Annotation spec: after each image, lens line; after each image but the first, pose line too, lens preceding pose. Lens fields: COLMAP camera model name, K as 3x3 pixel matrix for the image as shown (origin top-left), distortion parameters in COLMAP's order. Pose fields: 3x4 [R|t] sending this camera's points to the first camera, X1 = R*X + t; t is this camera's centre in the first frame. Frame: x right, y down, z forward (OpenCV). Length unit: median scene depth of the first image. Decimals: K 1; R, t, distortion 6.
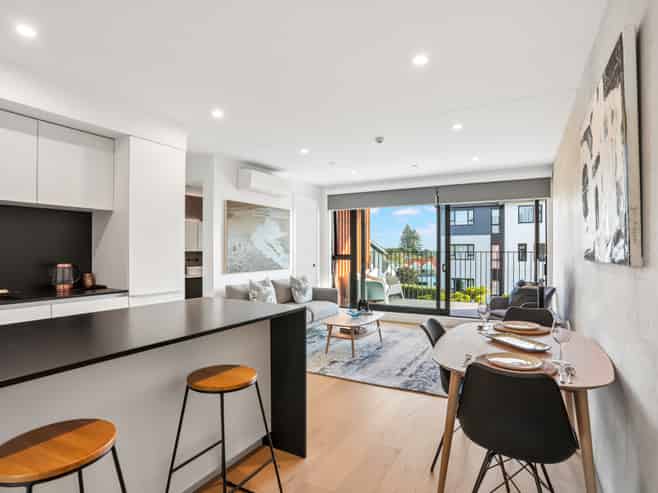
lens RADIAL K [[361.1, 0, 325.4], [0, 361.1, 249.8], [0, 0, 1]] dist [-0.052592, 0.000997]
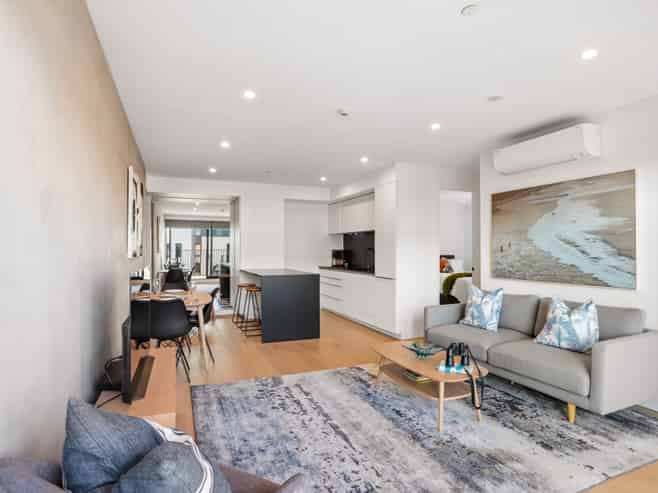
lens RADIAL K [[361.1, 0, 325.4], [0, 361.1, 249.8], [0, 0, 1]] dist [-0.052592, 0.000997]
pose [[-0.615019, 0.001703, -0.788510, 0.528350], [0.004626, 0.999988, -0.001448, -0.002127], [0.788499, -0.004538, -0.615020, 0.960191]]
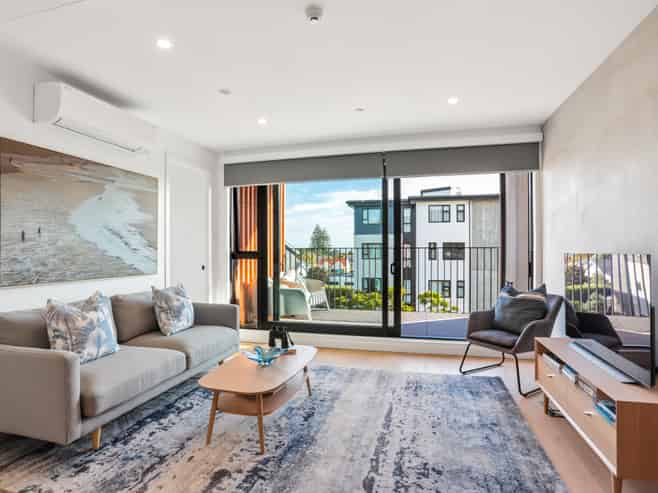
lens RADIAL K [[361.1, 0, 325.4], [0, 361.1, 249.8], [0, 0, 1]] dist [-0.052592, 0.000997]
pose [[0.969488, -0.001962, 0.245131, 0.029296], [0.002118, 0.999998, -0.000374, 0.012609], [-0.245130, 0.000882, 0.969490, 0.344630]]
